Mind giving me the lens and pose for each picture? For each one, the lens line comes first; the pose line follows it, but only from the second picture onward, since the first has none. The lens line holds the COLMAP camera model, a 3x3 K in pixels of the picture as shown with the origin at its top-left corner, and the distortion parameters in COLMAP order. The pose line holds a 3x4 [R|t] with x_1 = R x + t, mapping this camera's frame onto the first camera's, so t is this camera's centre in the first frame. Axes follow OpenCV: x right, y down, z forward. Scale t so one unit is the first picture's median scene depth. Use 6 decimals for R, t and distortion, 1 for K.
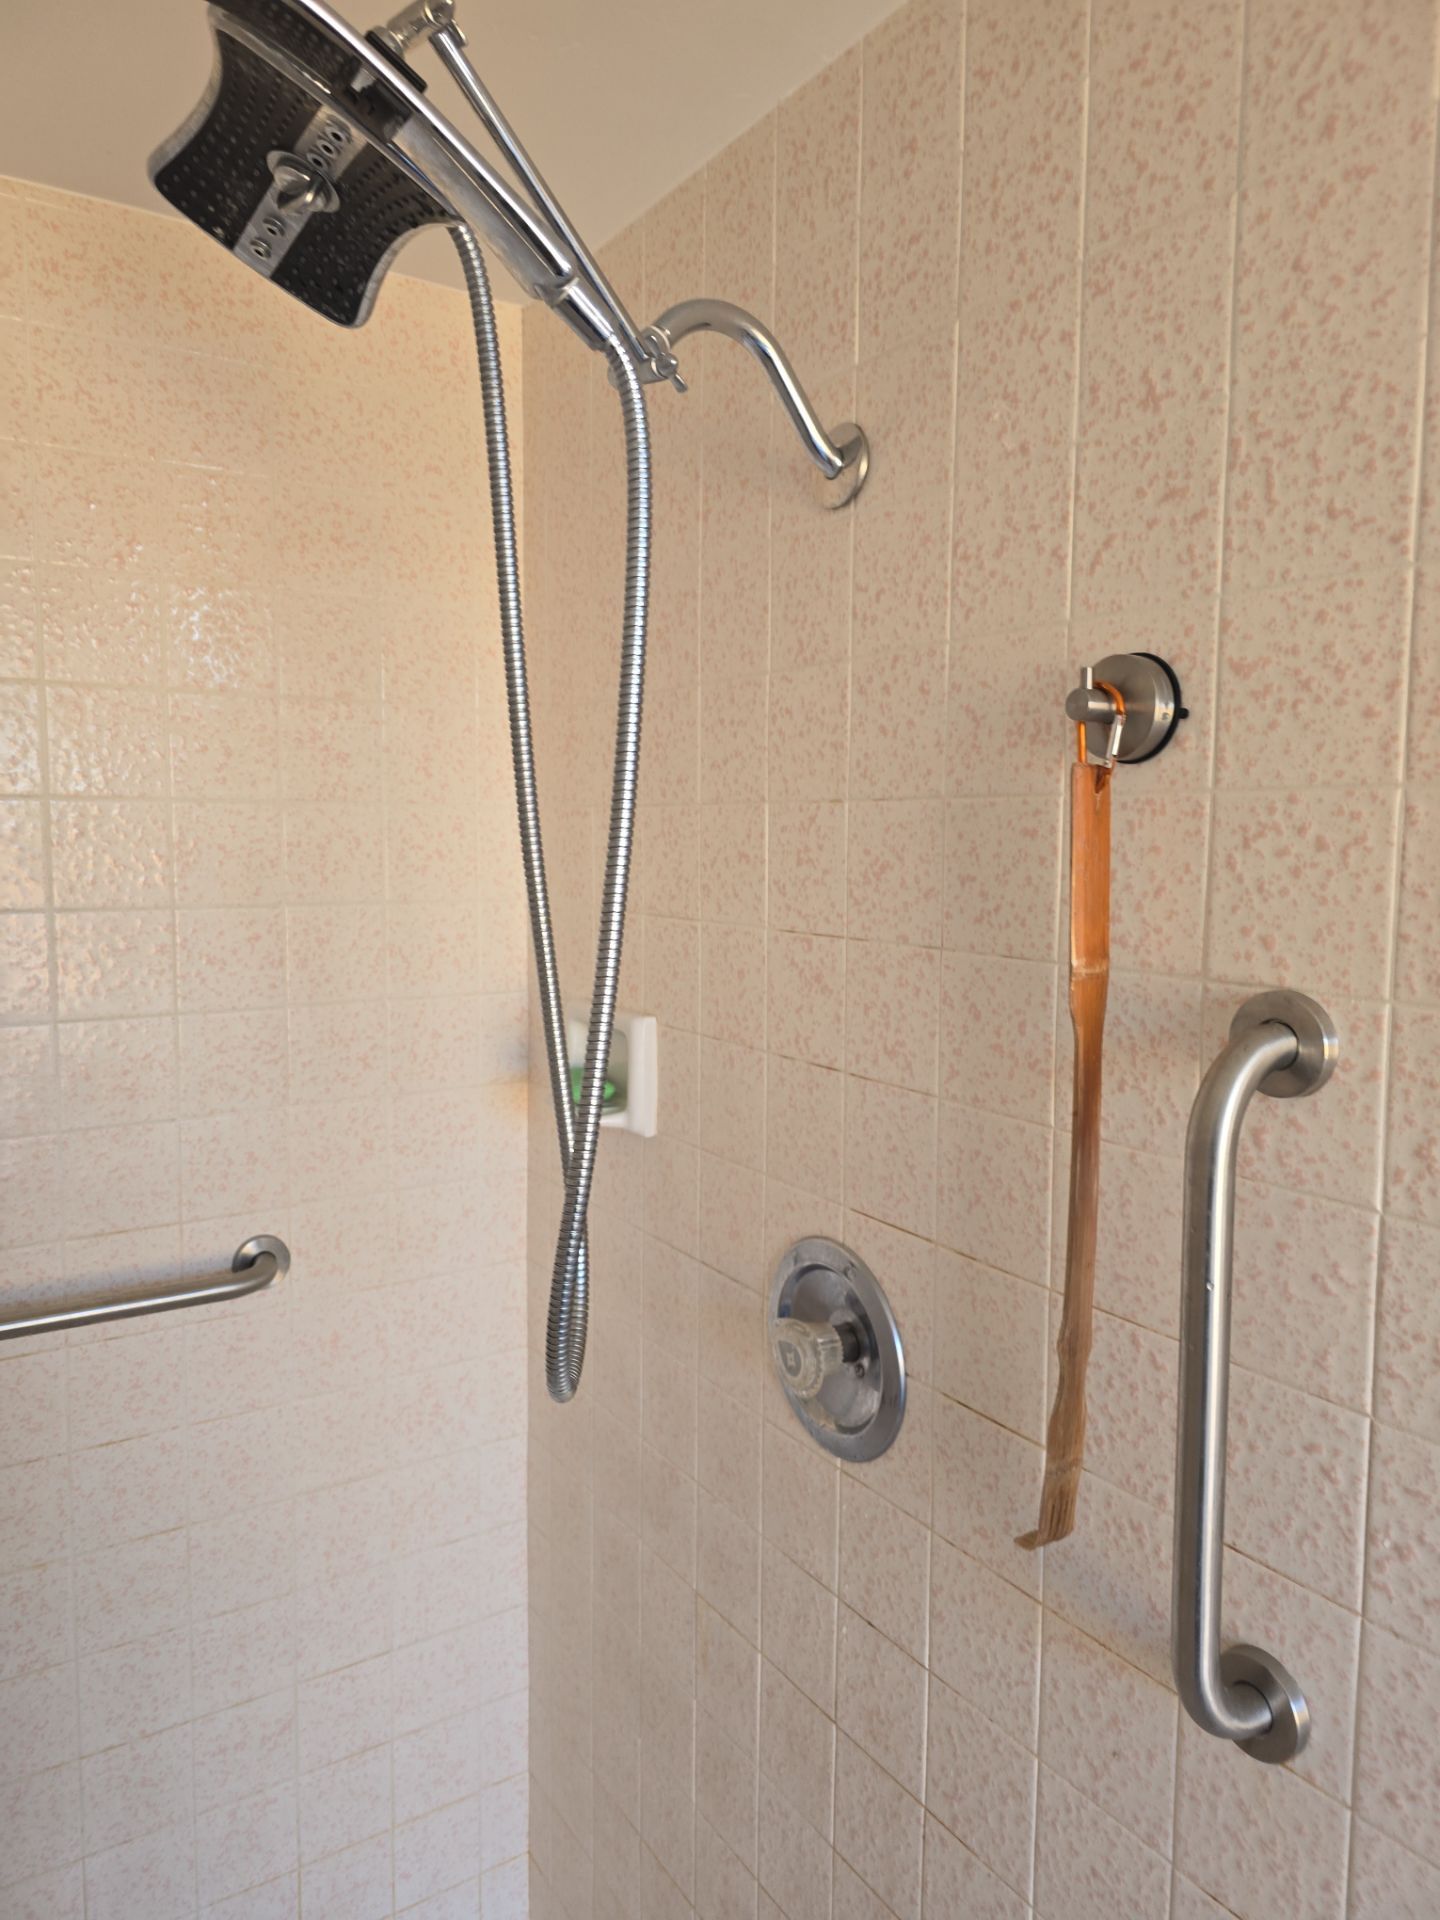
lens RADIAL K [[1296.1, 0, 722.2], [0, 1296.1, 948.6], [0, 0, 1]] dist [0.054613, -0.061645]
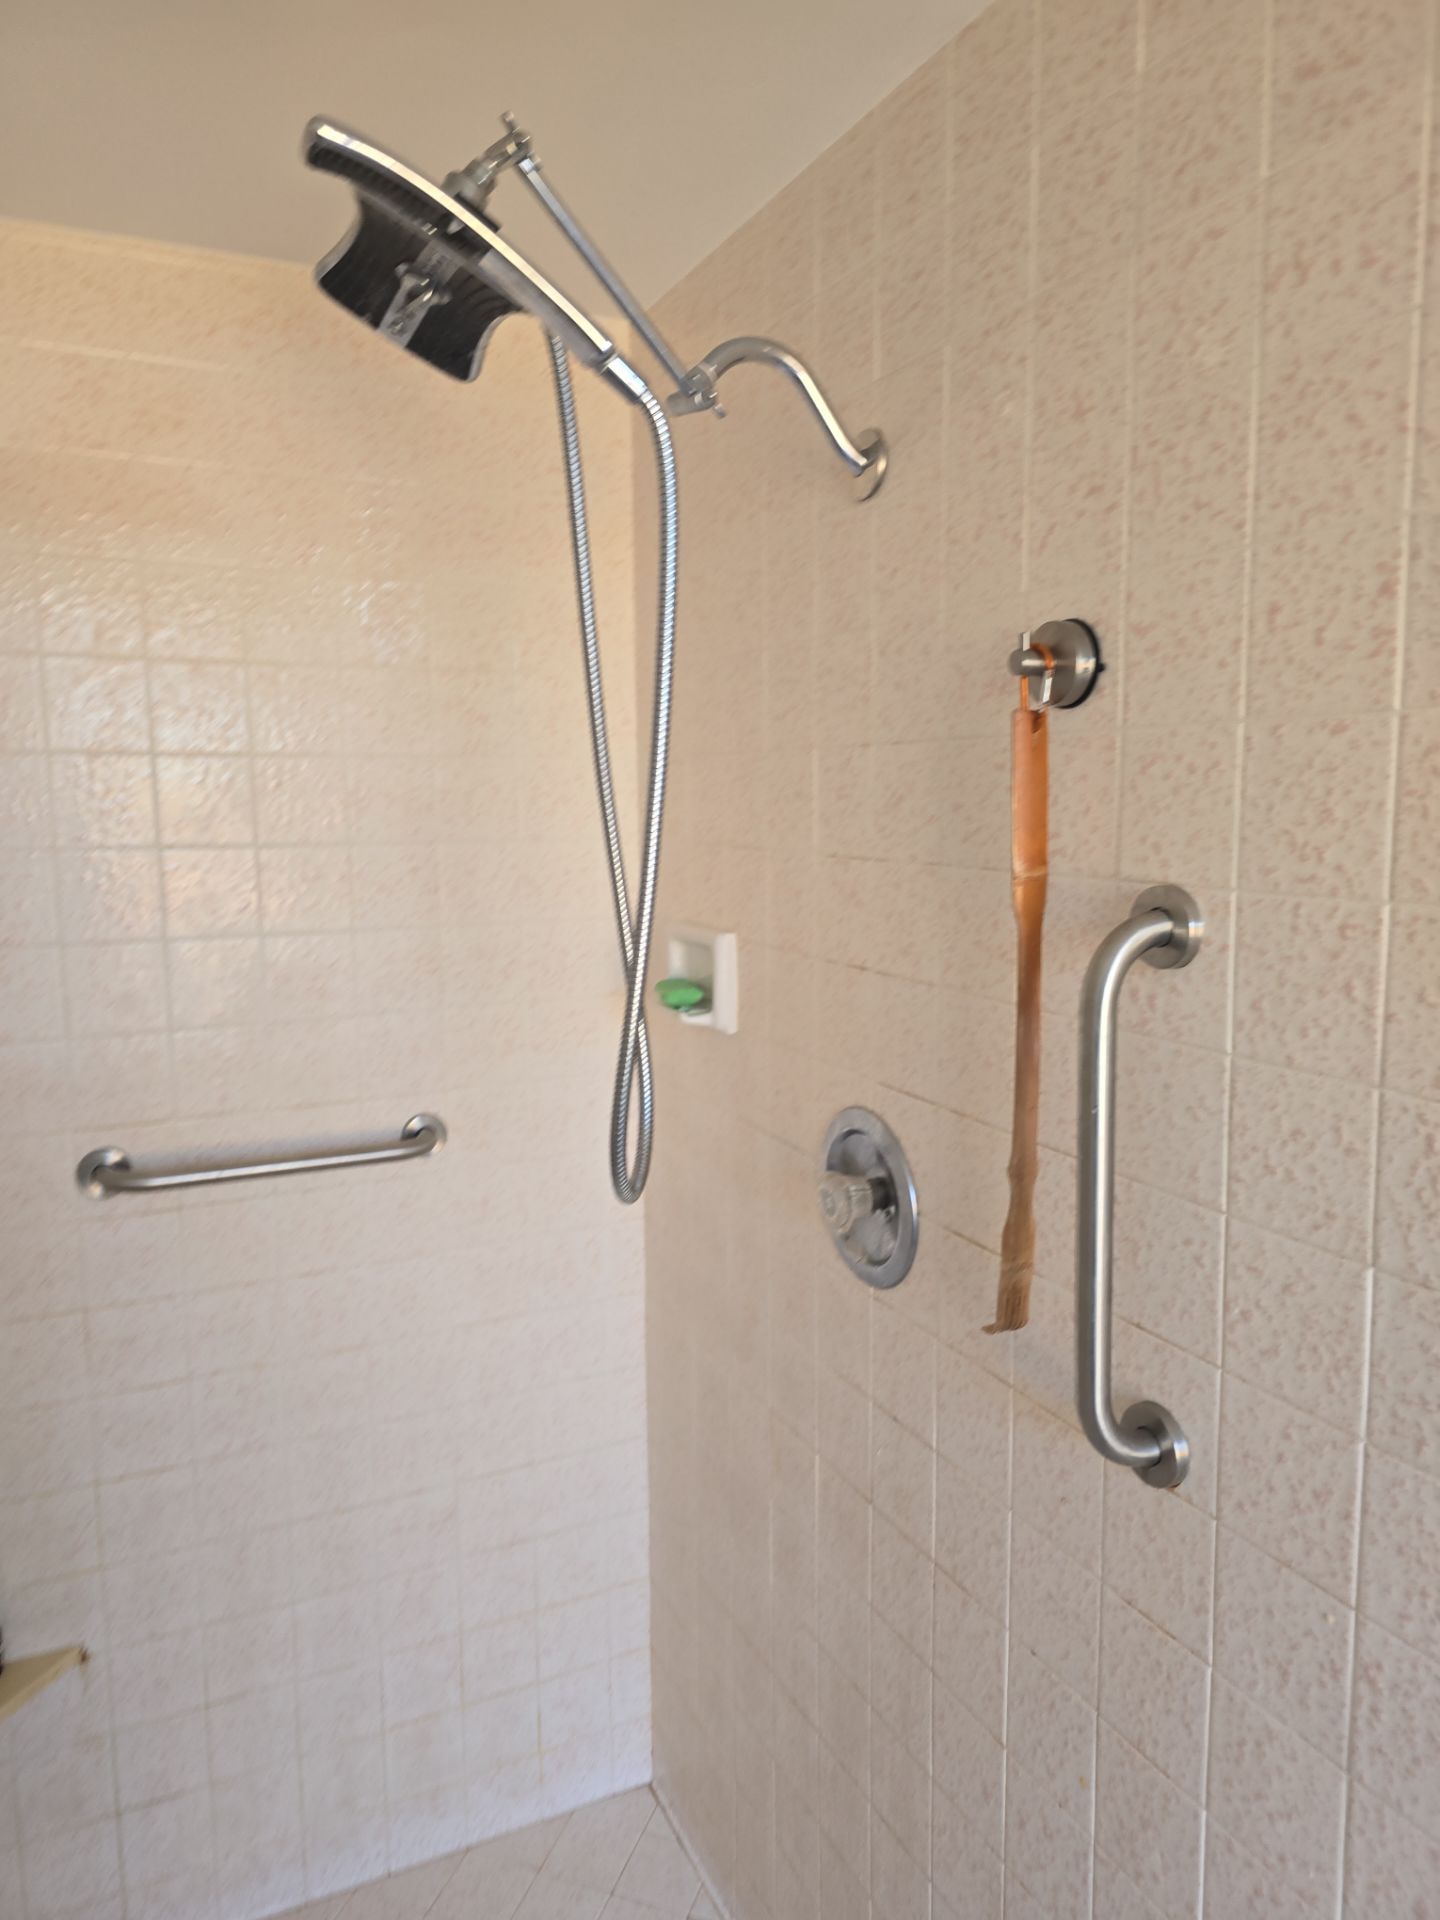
lens RADIAL K [[1330.4, 0, 722.4], [0, 1330.4, 980.4], [0, 0, 1]] dist [0.063970, -0.077348]
pose [[0.990269, 0.006072, -0.139030, 0.161154], [0.000918, 0.998741, 0.050154, 0.052491], [0.139160, -0.049794, 0.989017, -0.319976]]
